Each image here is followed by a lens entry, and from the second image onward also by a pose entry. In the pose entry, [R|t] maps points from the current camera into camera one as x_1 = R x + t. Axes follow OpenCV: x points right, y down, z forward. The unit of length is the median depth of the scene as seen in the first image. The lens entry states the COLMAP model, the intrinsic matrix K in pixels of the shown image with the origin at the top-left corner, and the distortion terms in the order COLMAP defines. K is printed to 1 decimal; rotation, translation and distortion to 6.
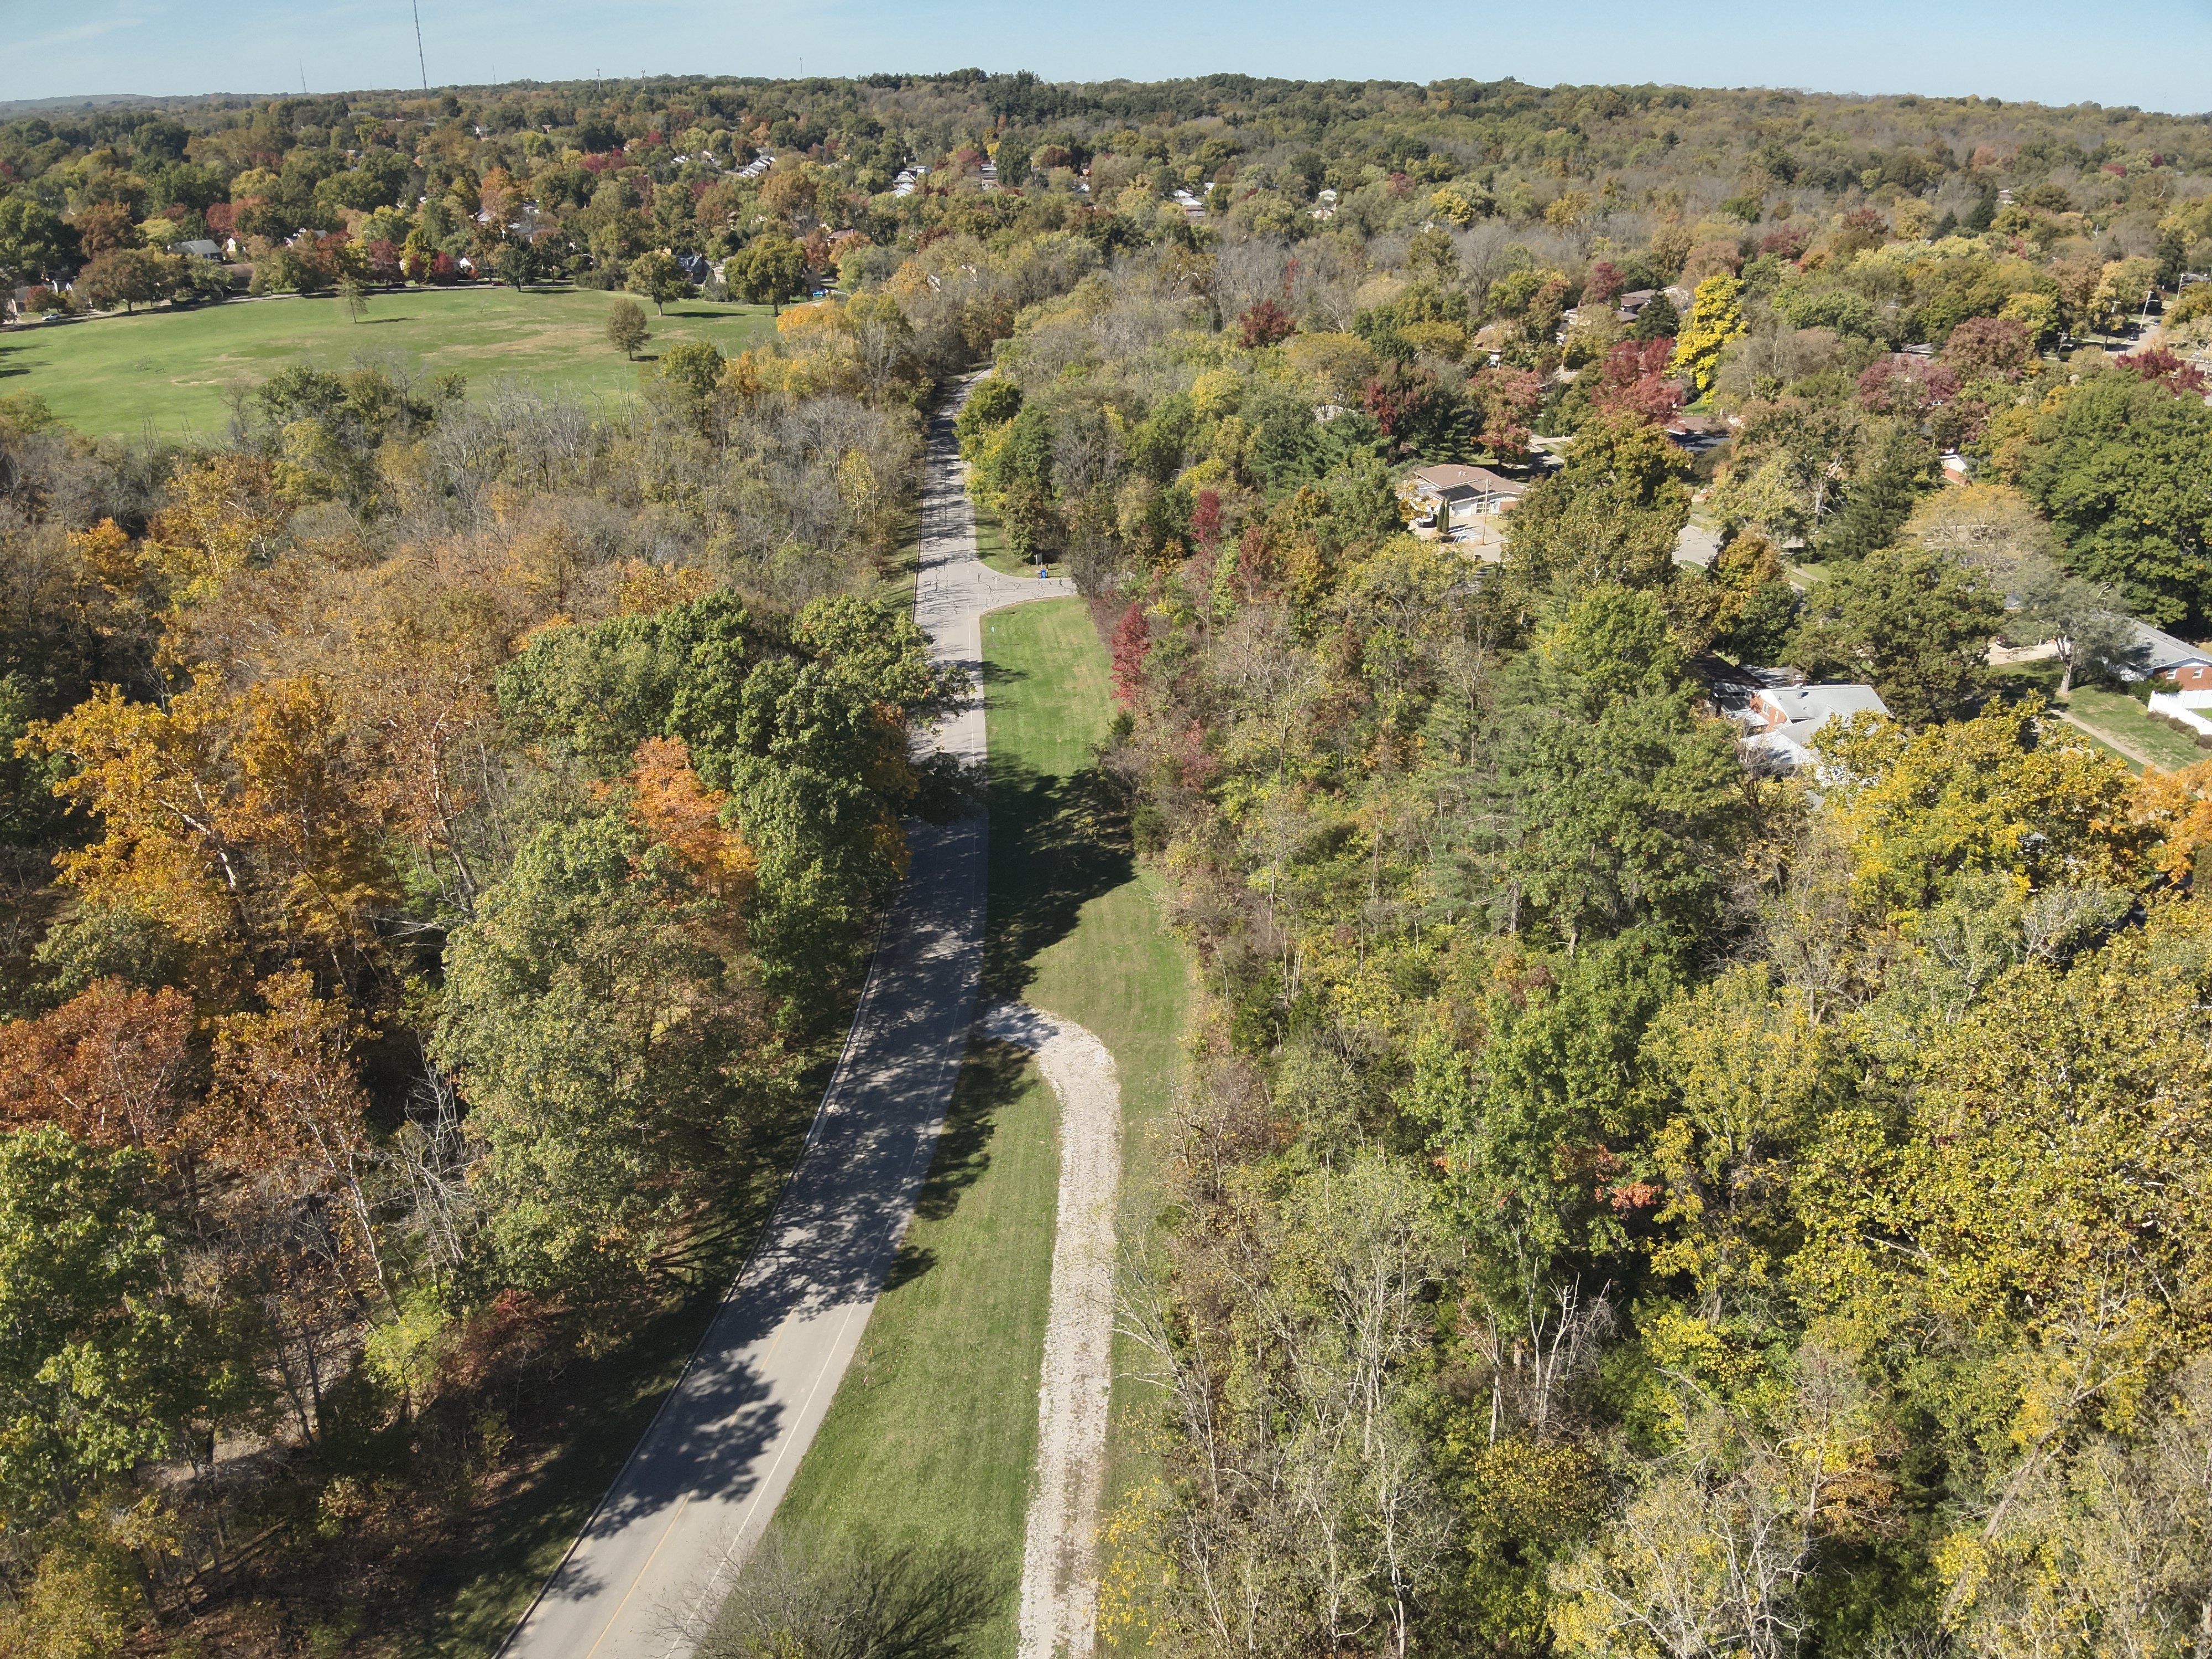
lens RADIAL K [[1535.0, 0, 1091.1], [0, 1535.0, 850.7], [0, 0, 1]] dist [0.123304, -0.200723]
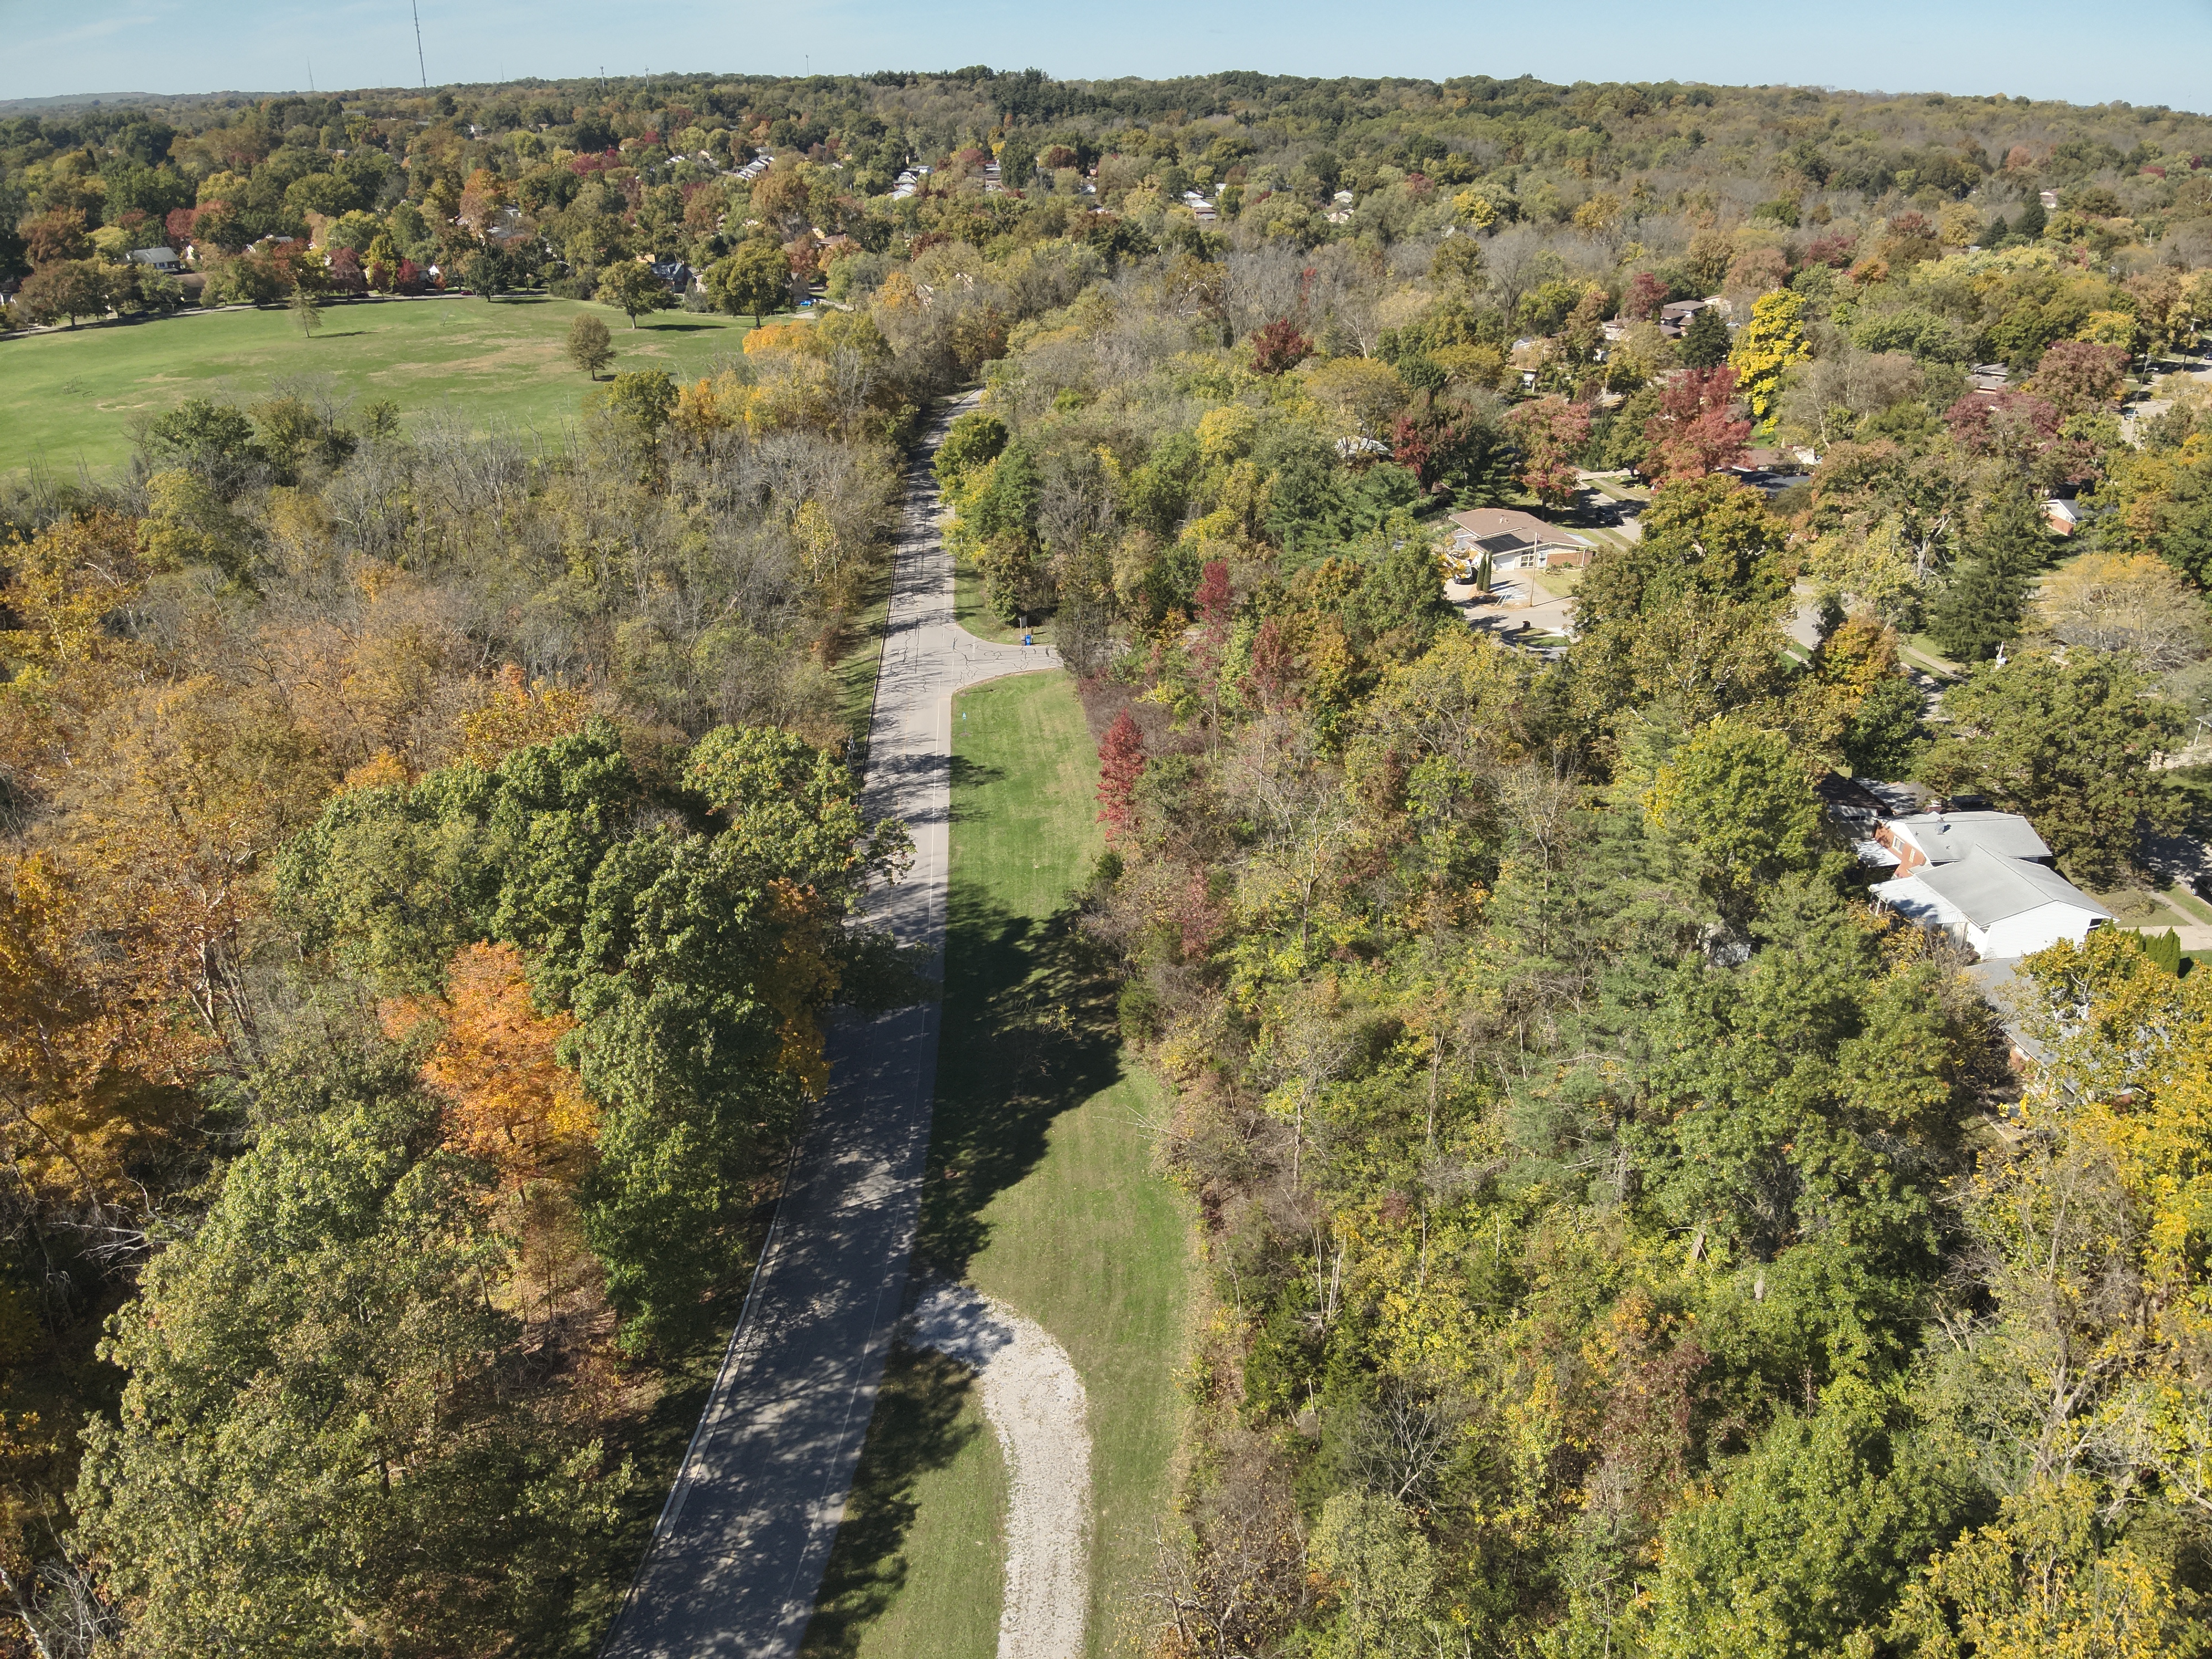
lens RADIAL K [[1517.7, 0, 1095.4], [0, 1517.7, 837.3], [0, 0, 1]] dist [0.114846, -0.185891]
pose [[0.999985, 0.002008, -0.005169, 0.014222], [-0.002012, 0.999998, -0.000843, -0.078783], [0.005168, 0.000854, 0.999986, 0.160878]]
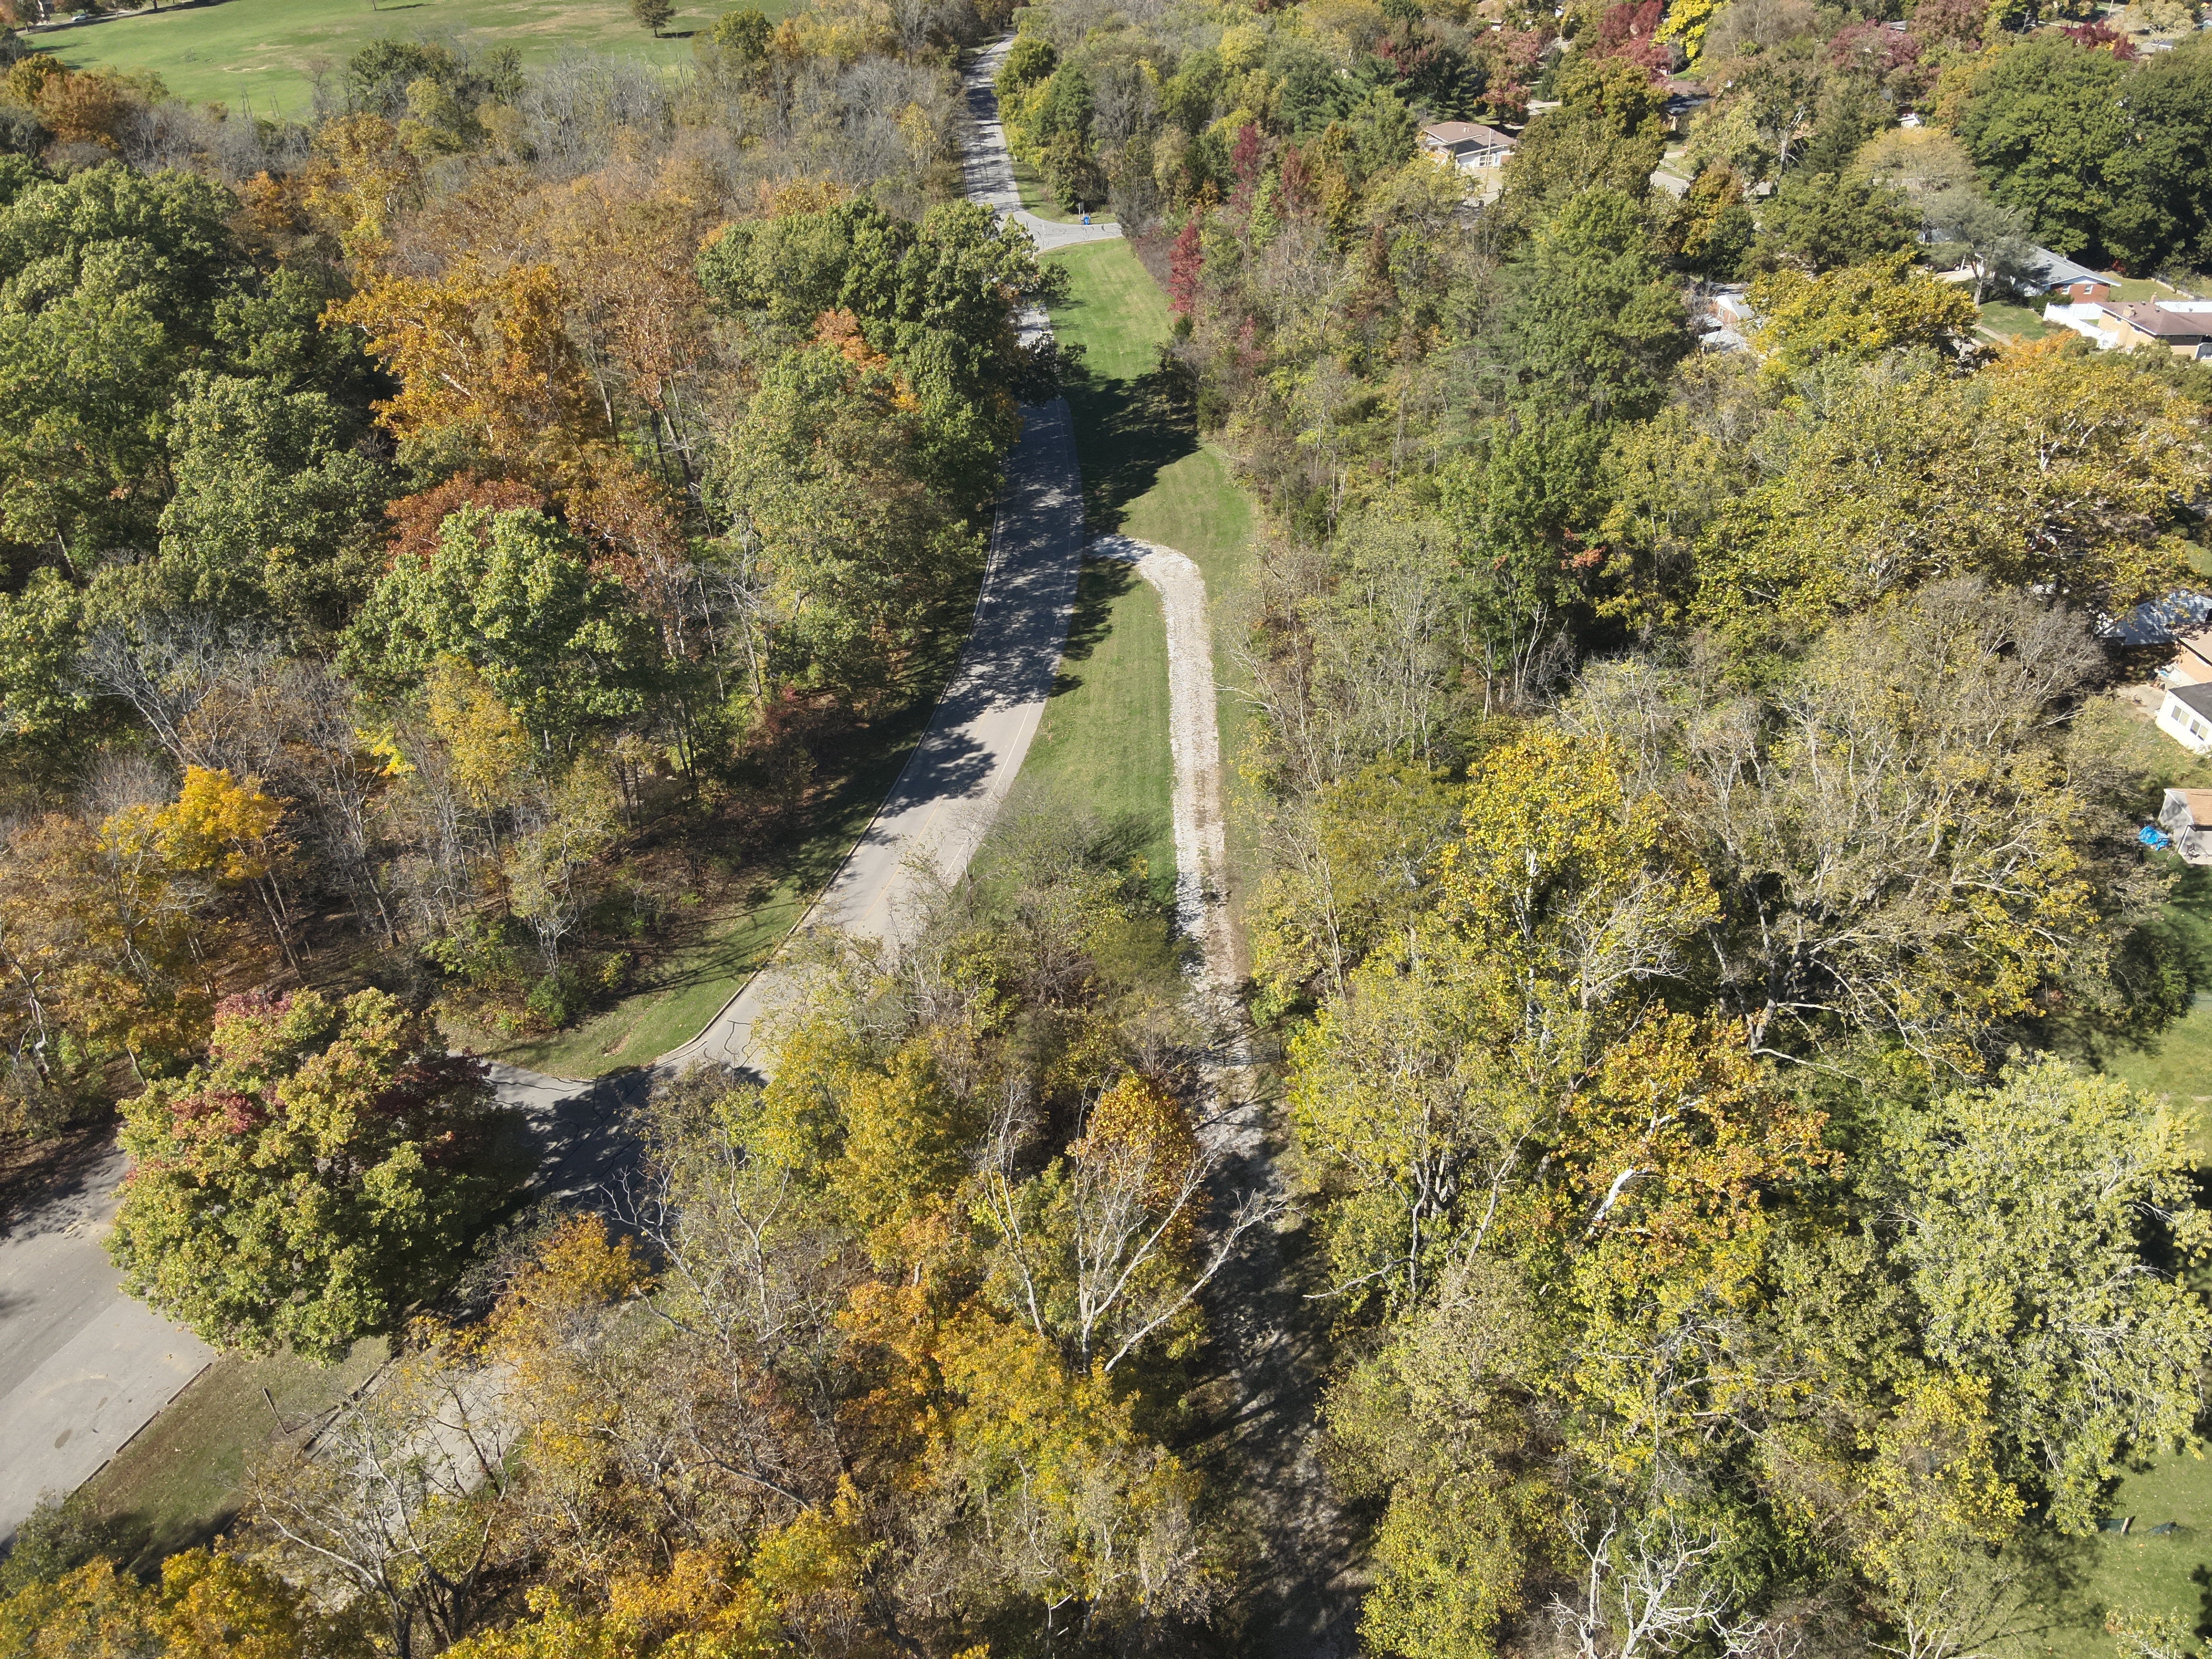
lens RADIAL K [[1574.0, 0, 1095.8], [0, 1574.0, 849.5], [0, 0, 1]] dist [0.112791, -0.188818]
pose [[0.999677, -0.015984, 0.019749, -0.062243], [0.012852, 0.988665, 0.149586, 0.105279], [-0.021916, -0.149284, 0.988552, -0.214089]]
